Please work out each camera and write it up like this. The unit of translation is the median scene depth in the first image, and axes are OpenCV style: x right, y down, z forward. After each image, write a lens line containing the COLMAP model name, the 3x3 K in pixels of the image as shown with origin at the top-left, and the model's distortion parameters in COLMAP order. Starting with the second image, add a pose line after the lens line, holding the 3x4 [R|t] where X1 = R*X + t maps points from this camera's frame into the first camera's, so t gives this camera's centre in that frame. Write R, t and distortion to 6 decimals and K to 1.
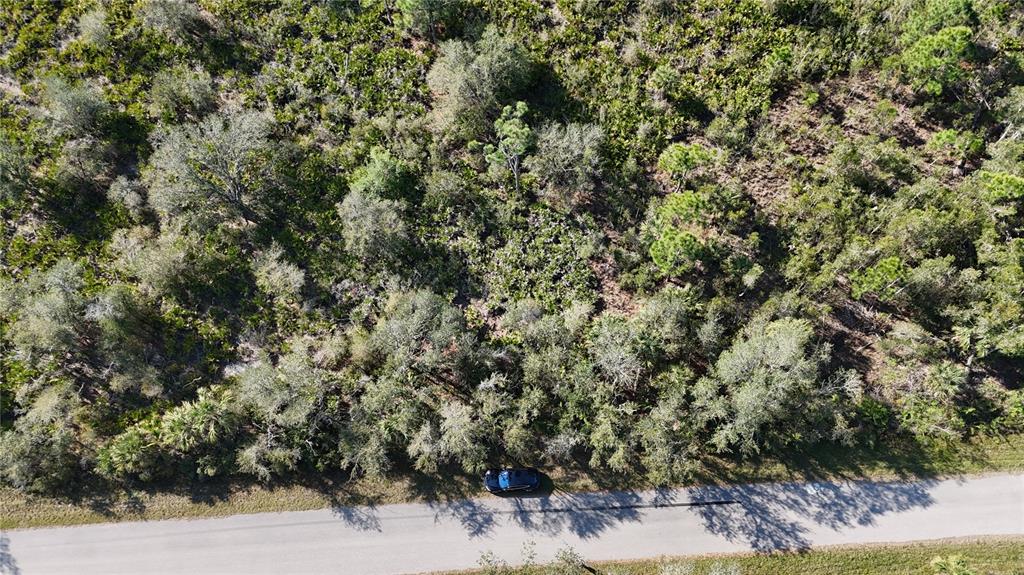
lens RADIAL K [[754.7, 0, 499.0], [0, 754.7, 295.1], [0, 0, 1]] dist [0.065661, -0.056208]
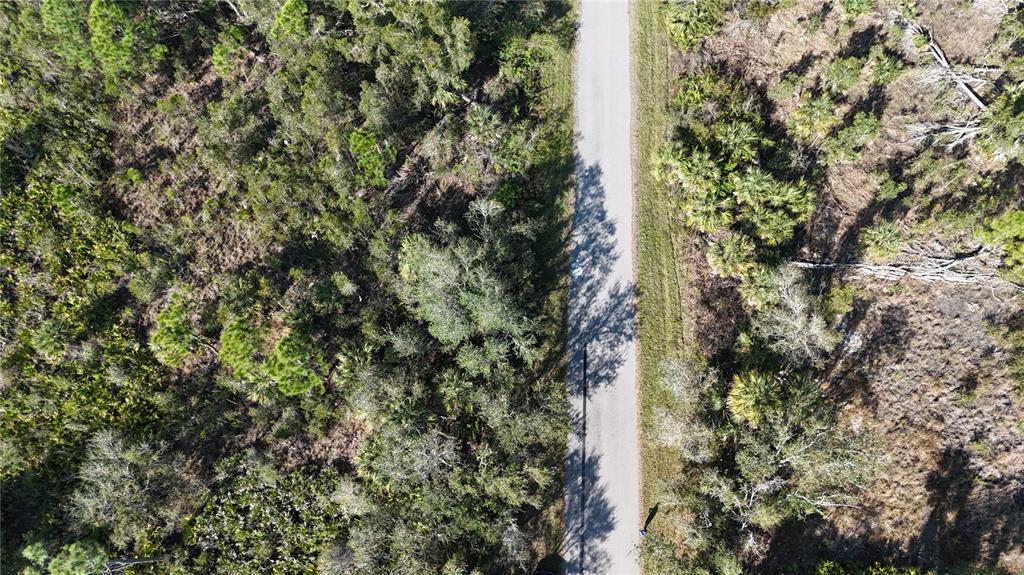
lens RADIAL K [[754.7, 0, 513.3], [0, 754.7, 294.7], [0, 0, 1]] dist [0.065661, -0.056208]
pose [[0.098304, -0.934918, 0.340977, 0.046552], [0.946825, 0.193350, 0.257173, -0.057372], [-0.306364, 0.297564, 0.904211, 0.164648]]
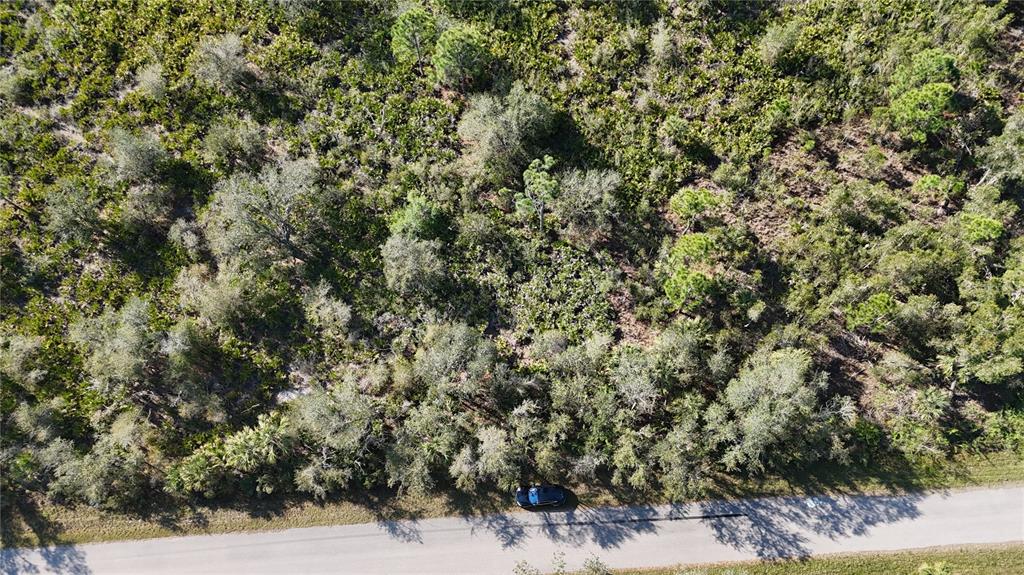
lens RADIAL K [[754.7, 0, 497.7], [0, 754.7, 293.0], [0, 0, 1]] dist [0.065661, -0.056208]
pose [[0.999975, -0.004194, 0.005645, -0.047250], [0.004212, 0.999986, -0.003089, -0.045601], [-0.005632, 0.003113, 0.999979, -0.099544]]
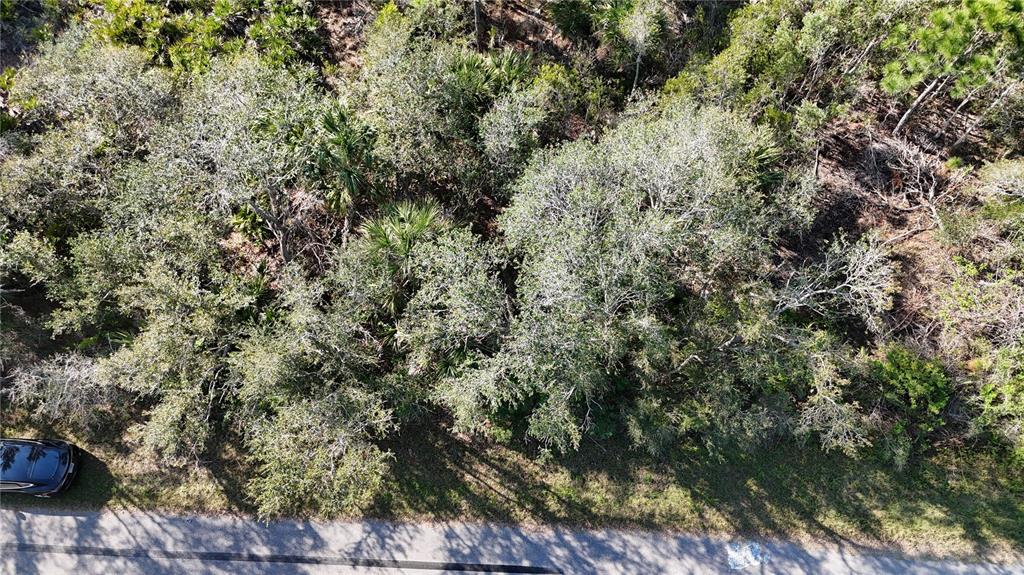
lens RADIAL K [[754.7, 0, 514.0], [0, 754.7, 304.4], [0, 0, 1]] dist [0.065661, -0.056208]
pose [[0.995561, 0.091142, -0.023479, 0.269679], [-0.091779, 0.995394, -0.027686, 0.137211], [0.020848, 0.029718, 0.999341, 0.562997]]
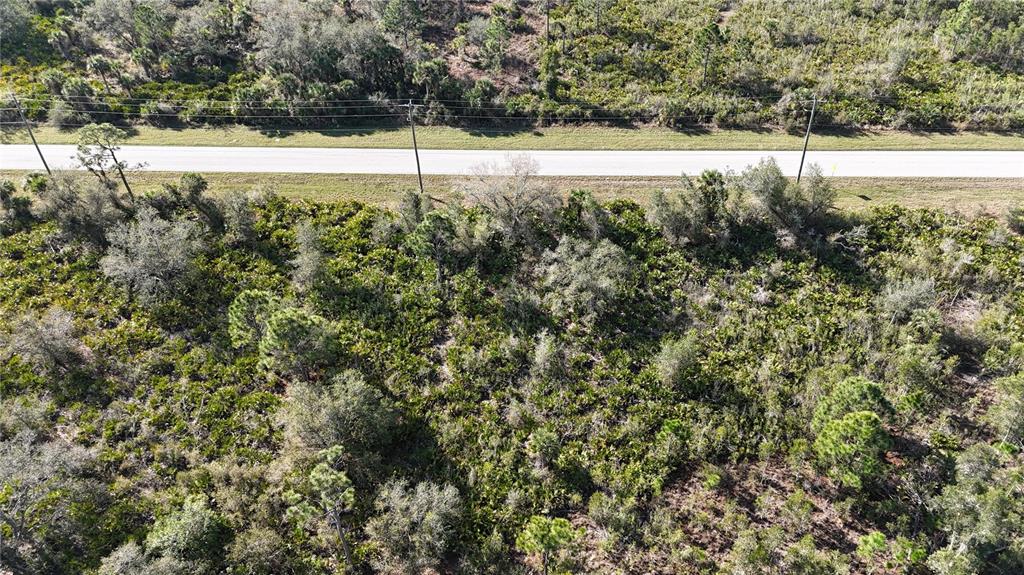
lens RADIAL K [[754.7, 0, 510.7], [0, 754.7, 287.5], [0, 0, 1]] dist [0.065661, -0.056208]
pose [[0.995954, 0.064316, -0.062765, 0.236944], [-0.087000, 0.865057, -0.494072, -0.004599], [0.022519, 0.497534, 0.867152, 0.158995]]
